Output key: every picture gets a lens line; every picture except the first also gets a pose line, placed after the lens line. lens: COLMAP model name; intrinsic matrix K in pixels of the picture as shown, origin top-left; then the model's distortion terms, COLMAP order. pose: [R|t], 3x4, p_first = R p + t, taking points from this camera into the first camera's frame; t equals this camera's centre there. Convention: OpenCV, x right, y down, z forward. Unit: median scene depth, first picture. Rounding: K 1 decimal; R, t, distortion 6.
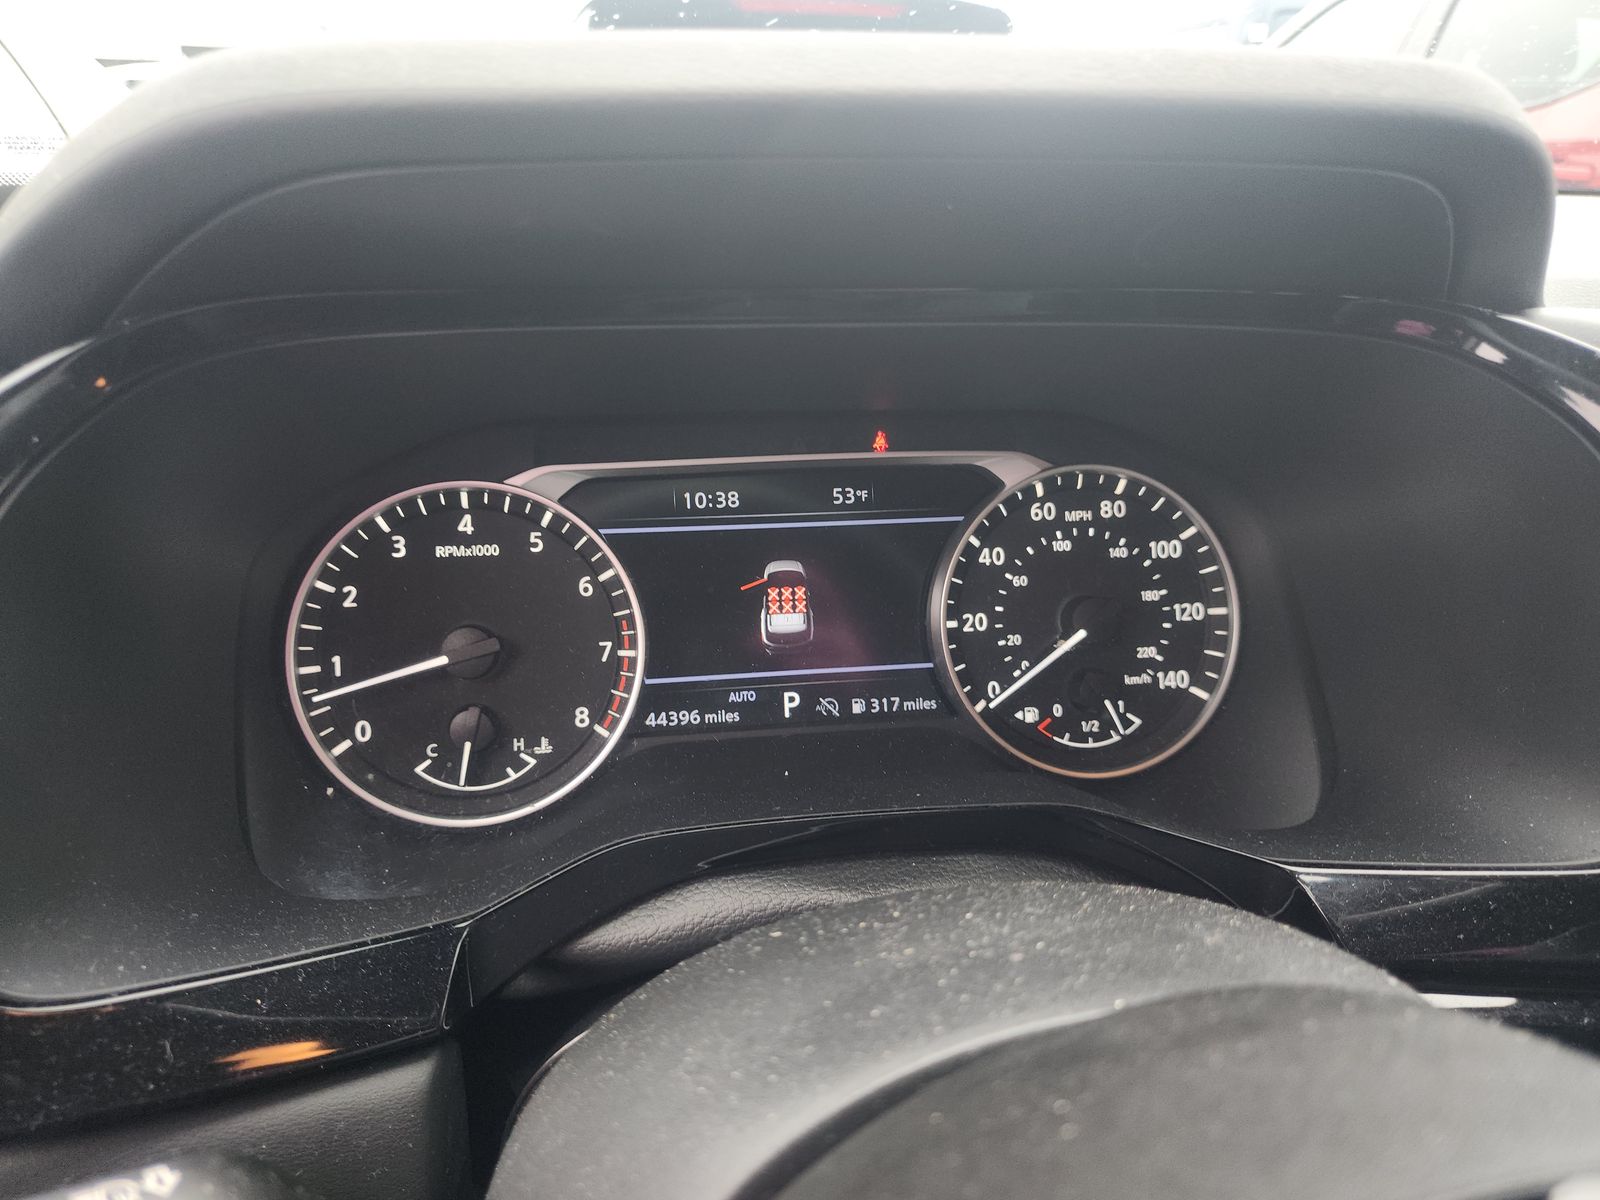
lens RADIAL K [[1067.2, 0, 787.8], [0, 1067.2, 600.3], [0, 0, 1]] dist [0.040464, -0.030399]
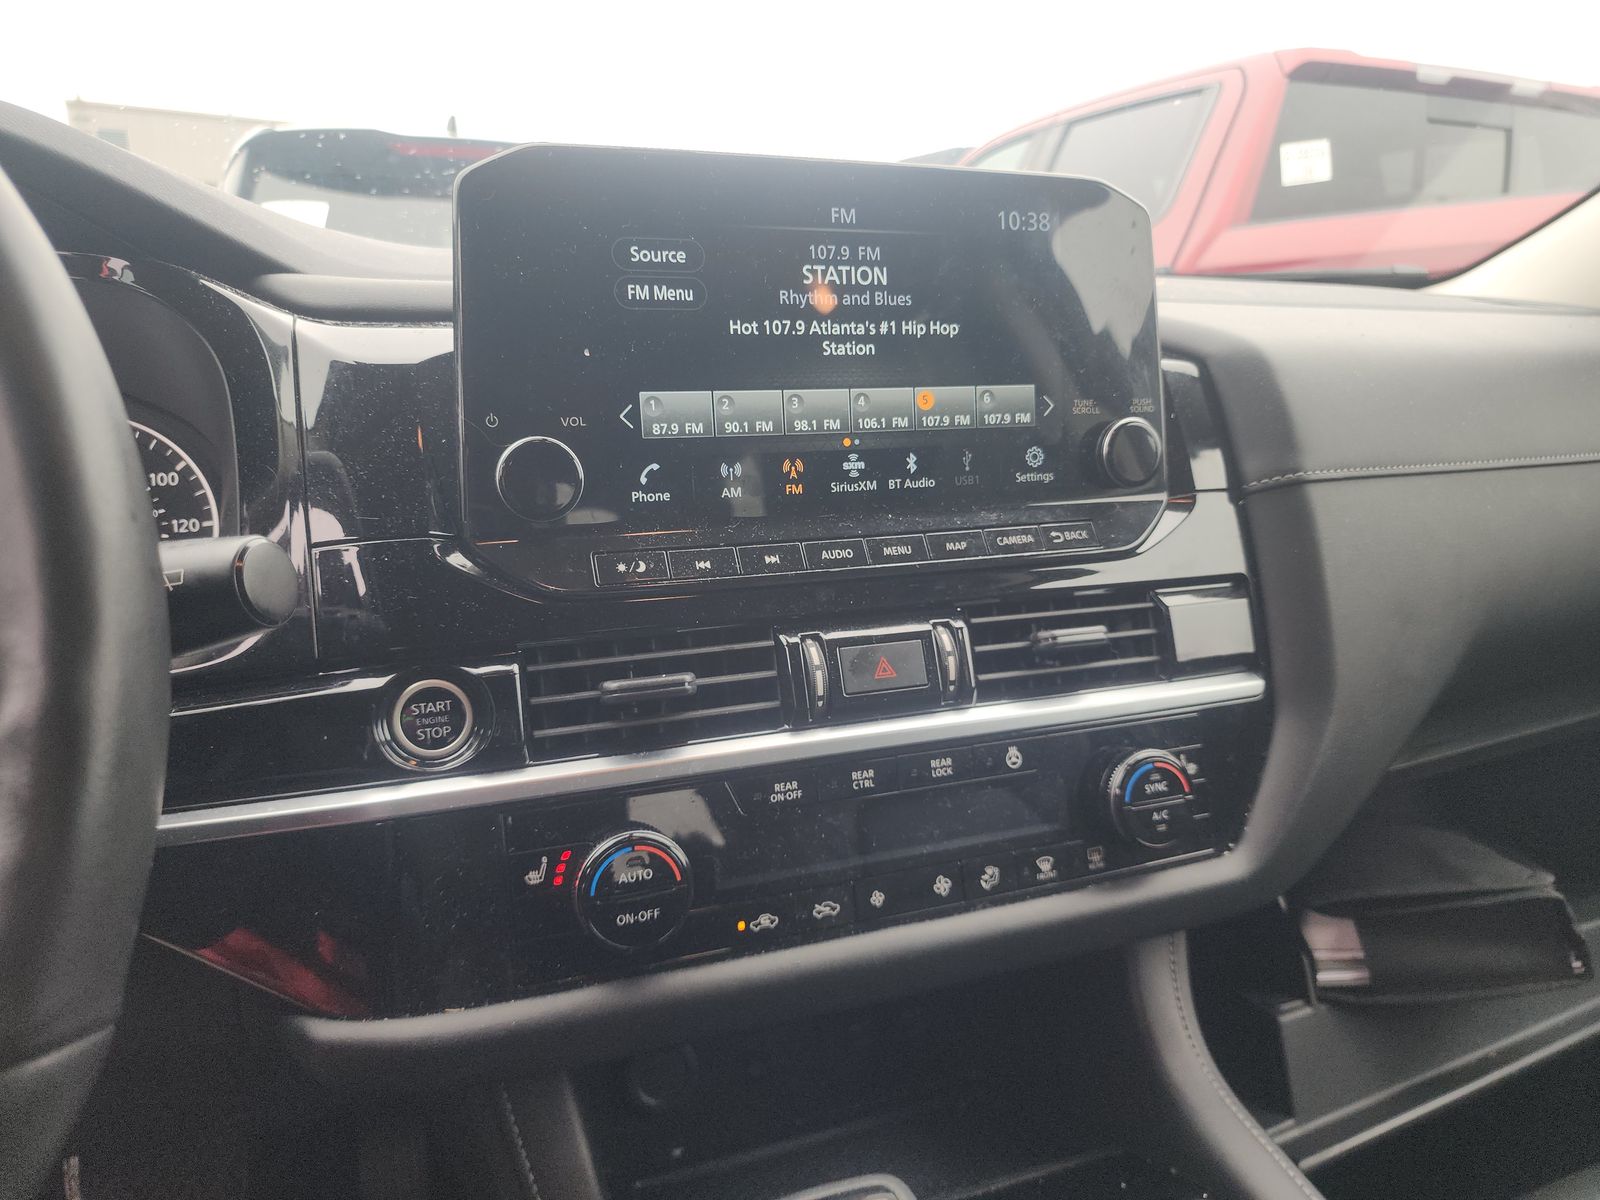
lens RADIAL K [[1067.2, 0, 795.7], [0, 1067.2, 609.7], [0, 0, 1]] dist [0.040464, -0.030399]
pose [[0.981655, -0.053719, 0.182944, 0.903324], [0.074768, 0.991096, -0.110173, 0.329632], [-0.175397, 0.121830, 0.976931, -0.427782]]
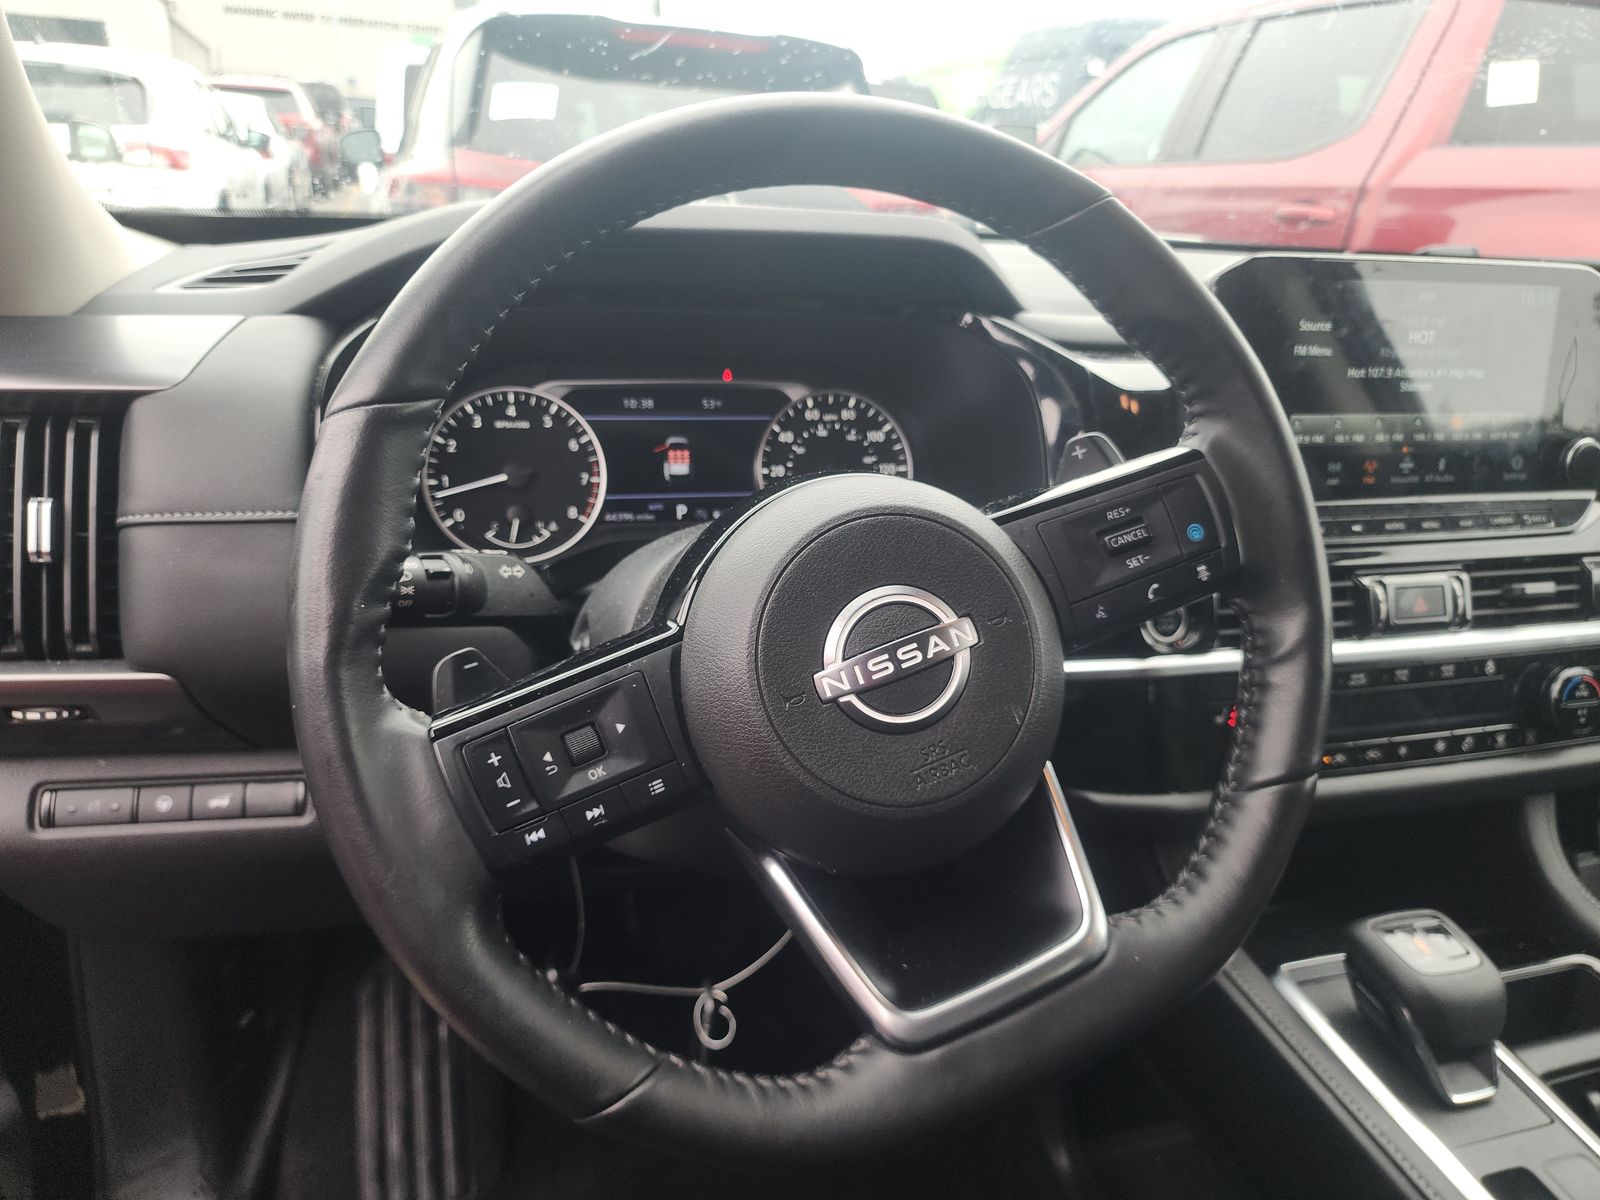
lens RADIAL K [[1067.2, 0, 808.1], [0, 1067.2, 603.9], [0, 0, 1]] dist [0.040464, -0.030399]
pose [[0.991850, -0.005075, 0.127310, -0.016301], [0.005681, 0.999974, -0.004398, 0.275090], [-0.127285, 0.005086, 0.991853, -0.936834]]
